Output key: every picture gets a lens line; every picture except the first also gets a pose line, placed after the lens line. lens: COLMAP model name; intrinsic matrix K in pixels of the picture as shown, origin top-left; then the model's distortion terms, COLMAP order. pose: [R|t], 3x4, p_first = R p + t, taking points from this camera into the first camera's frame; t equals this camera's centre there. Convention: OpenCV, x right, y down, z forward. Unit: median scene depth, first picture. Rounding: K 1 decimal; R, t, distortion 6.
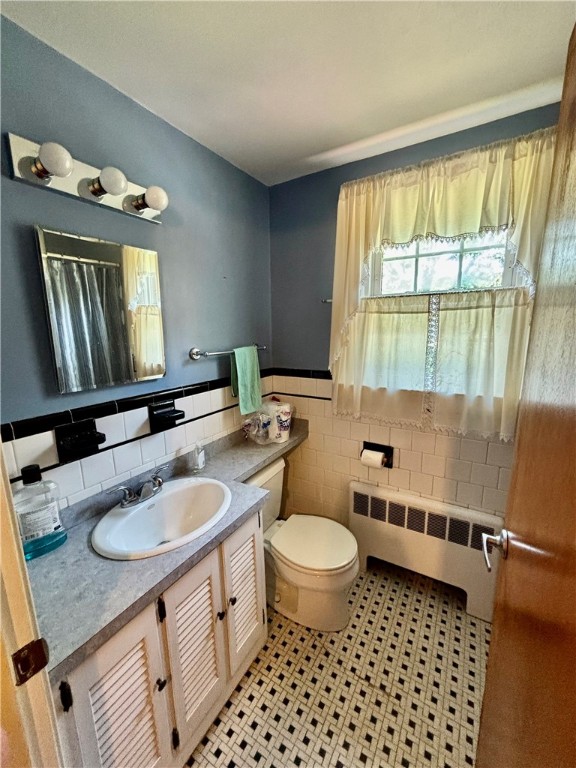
lens RADIAL K [[309.8, 0, 287.7], [0, 309.8, 384.0], [0, 0, 1]] dist [-0.000663, 0.000647]
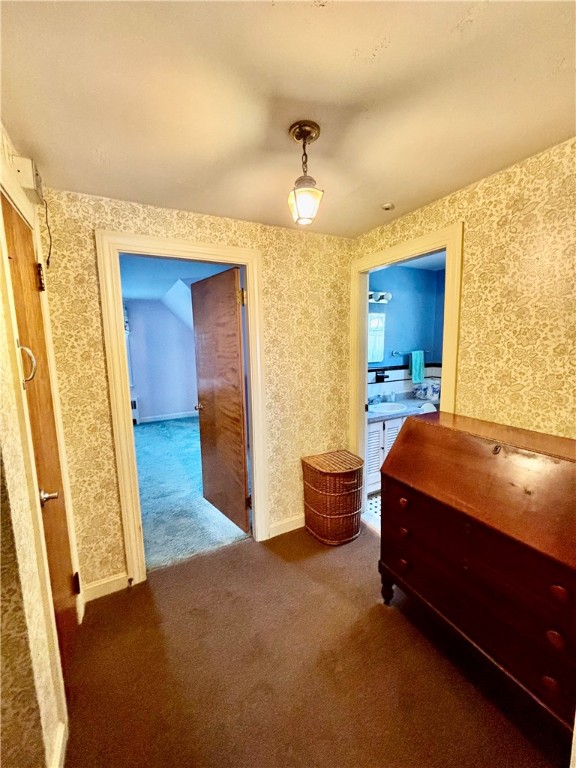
lens RADIAL K [[309.8, 0, 290.6], [0, 309.8, 382.0], [0, 0, 1]] dist [-0.000663, 0.000647]
pose [[0.862709, 0.062905, -0.501772, 0.190974], [-0.085443, 0.996099, -0.022028, 0.213054], [0.498429, 0.061877, 0.864719, -1.249265]]
